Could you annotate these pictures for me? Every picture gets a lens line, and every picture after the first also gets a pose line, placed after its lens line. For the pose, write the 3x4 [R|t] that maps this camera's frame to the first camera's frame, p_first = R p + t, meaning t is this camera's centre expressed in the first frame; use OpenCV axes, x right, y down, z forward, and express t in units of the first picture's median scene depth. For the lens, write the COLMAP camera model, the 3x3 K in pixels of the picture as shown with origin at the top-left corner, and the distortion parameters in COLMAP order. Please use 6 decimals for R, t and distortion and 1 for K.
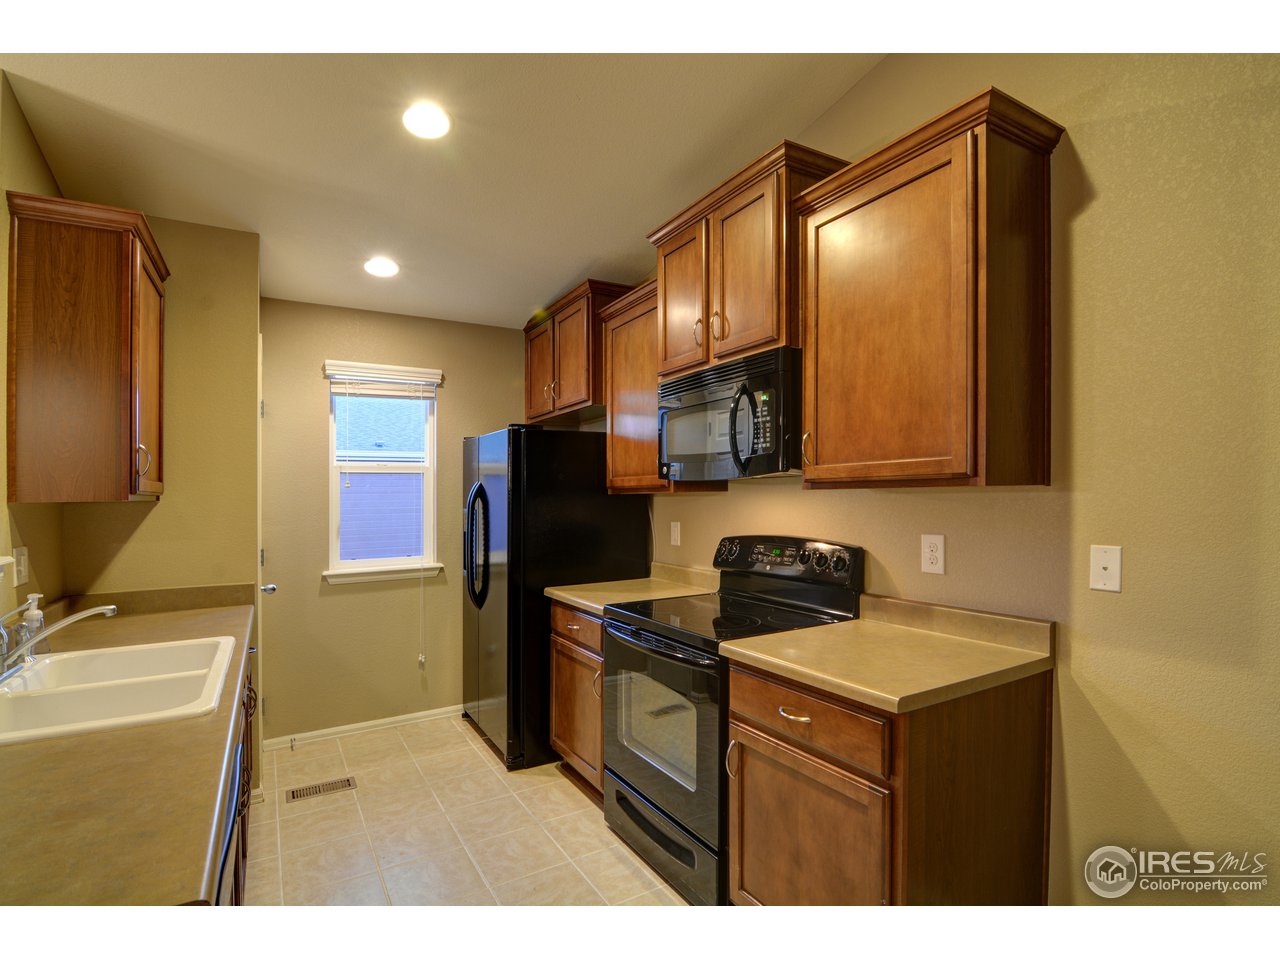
lens RADIAL K [[620.3, 0, 631.7], [0, 620.3, 507.0], [0, 0, 1]] dist [-0.014666, -0.004373]
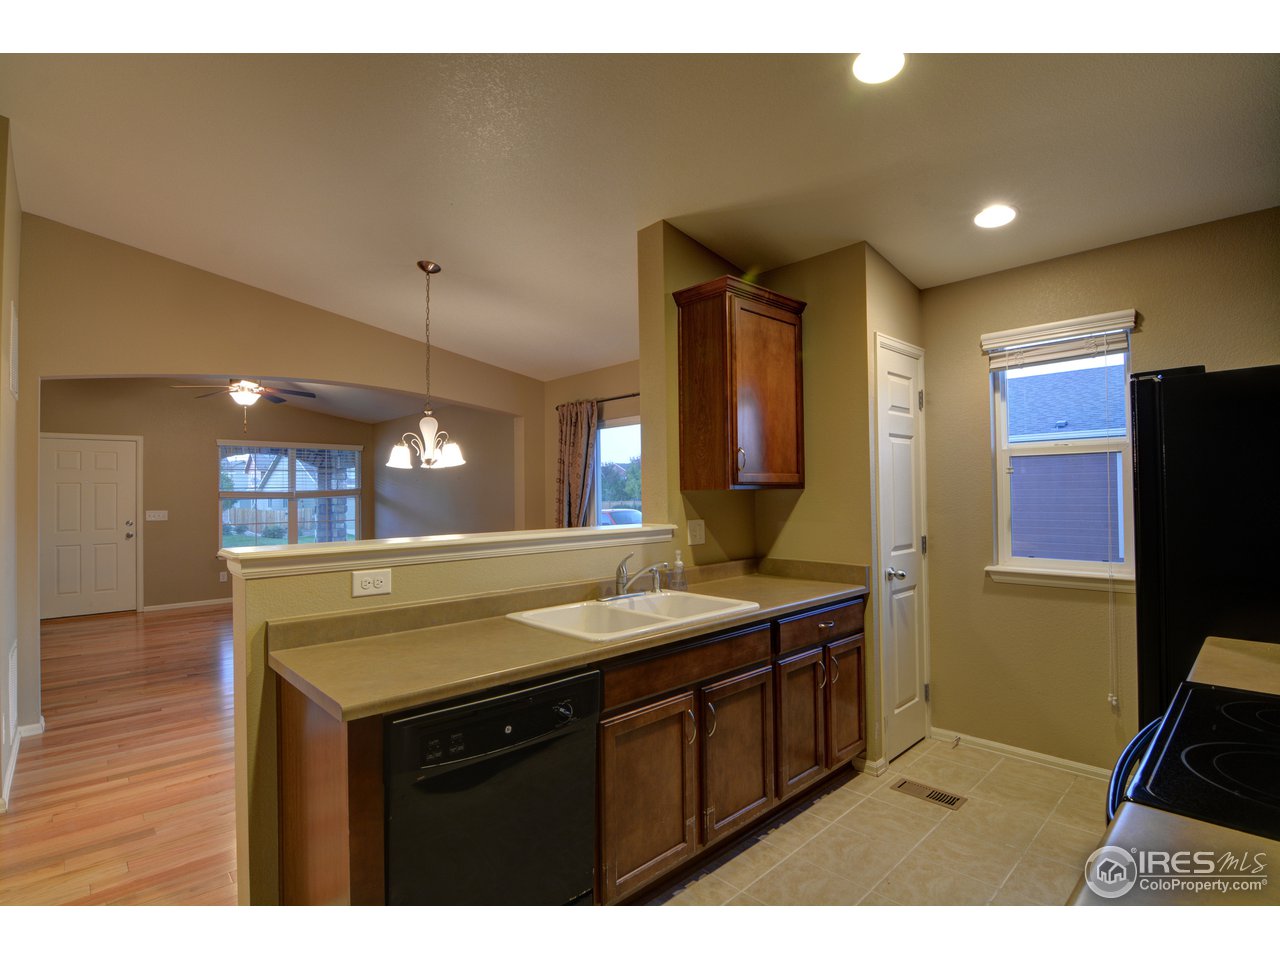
lens RADIAL K [[620.3, 0, 637.4], [0, 620.3, 479.6], [0, 0, 1]] dist [-0.014666, -0.004373]
pose [[0.228708, -0.011619, -0.973426, 0.353203], [-0.008015, 0.999872, -0.013818, -0.008756], [0.973462, 0.010963, 0.228585, 0.376140]]
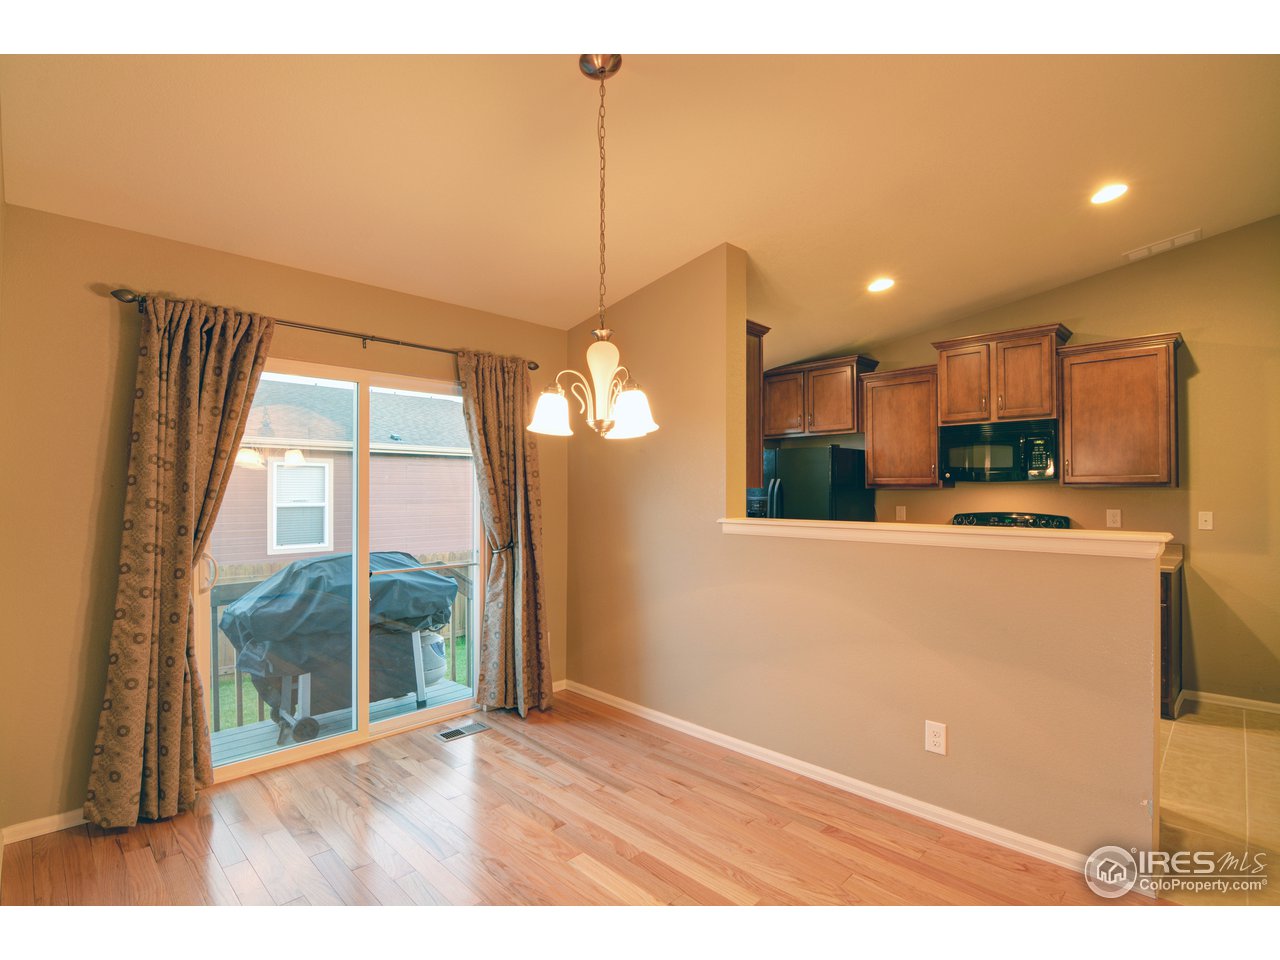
lens RADIAL K [[620.3, 0, 637.2], [0, 620.3, 479.8], [0, 0, 1]] dist [-0.014666, -0.004373]
pose [[0.963188, 0.015161, 0.268401, -1.254681], [-0.006315, 0.999409, -0.033793, 0.018697], [-0.268754, 0.030854, 0.962714, -0.457997]]
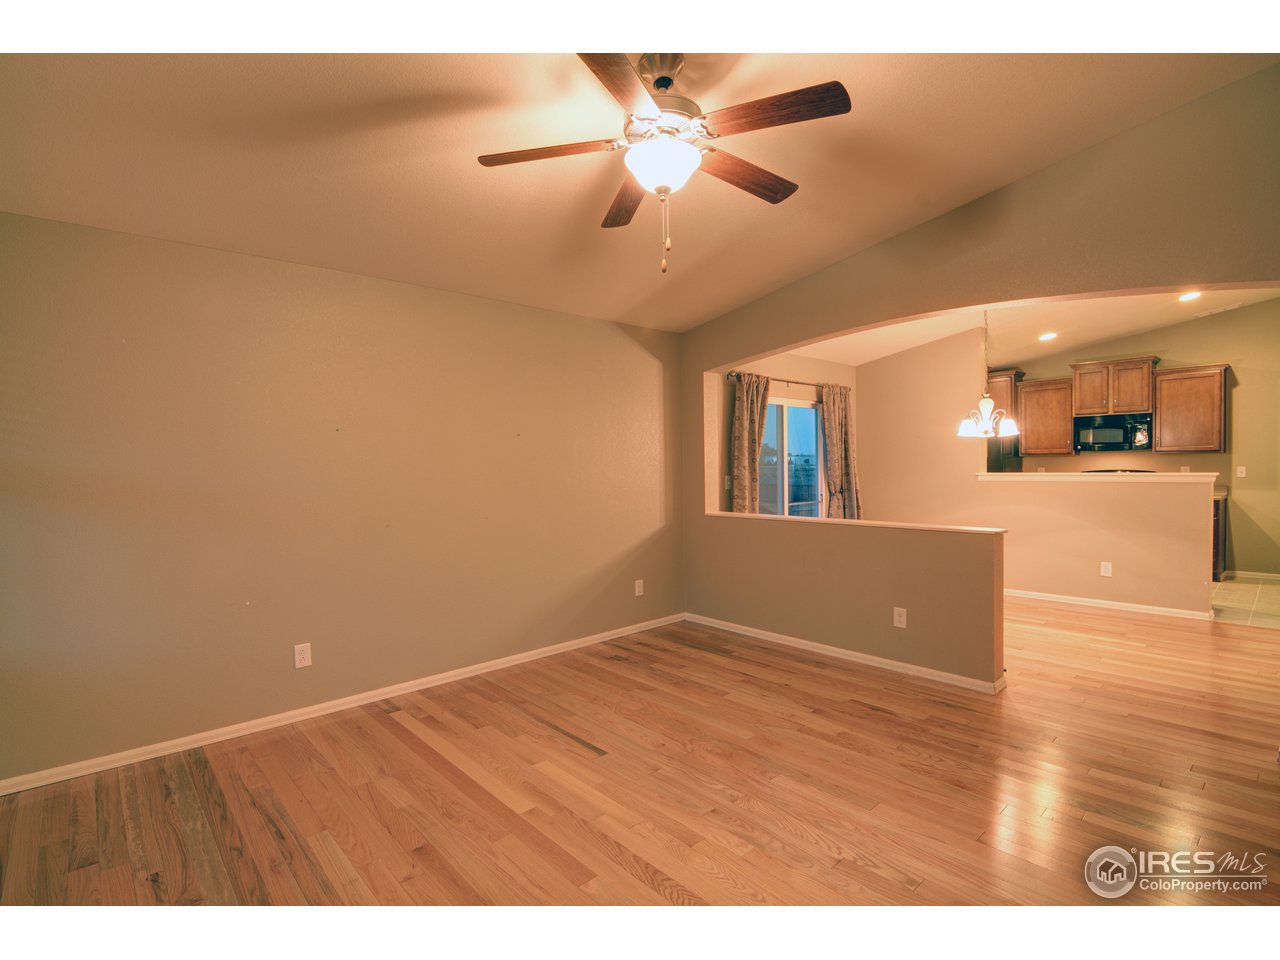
lens RADIAL K [[620.3, 0, 640.0], [0, 620.3, 479.7], [0, 0, 1]] dist [-0.014666, -0.004373]
pose [[0.974961, -0.011104, 0.222099, -2.523760], [0.009107, 0.999908, 0.010014, 0.042674], [-0.222190, -0.007741, 0.974973, -1.309850]]
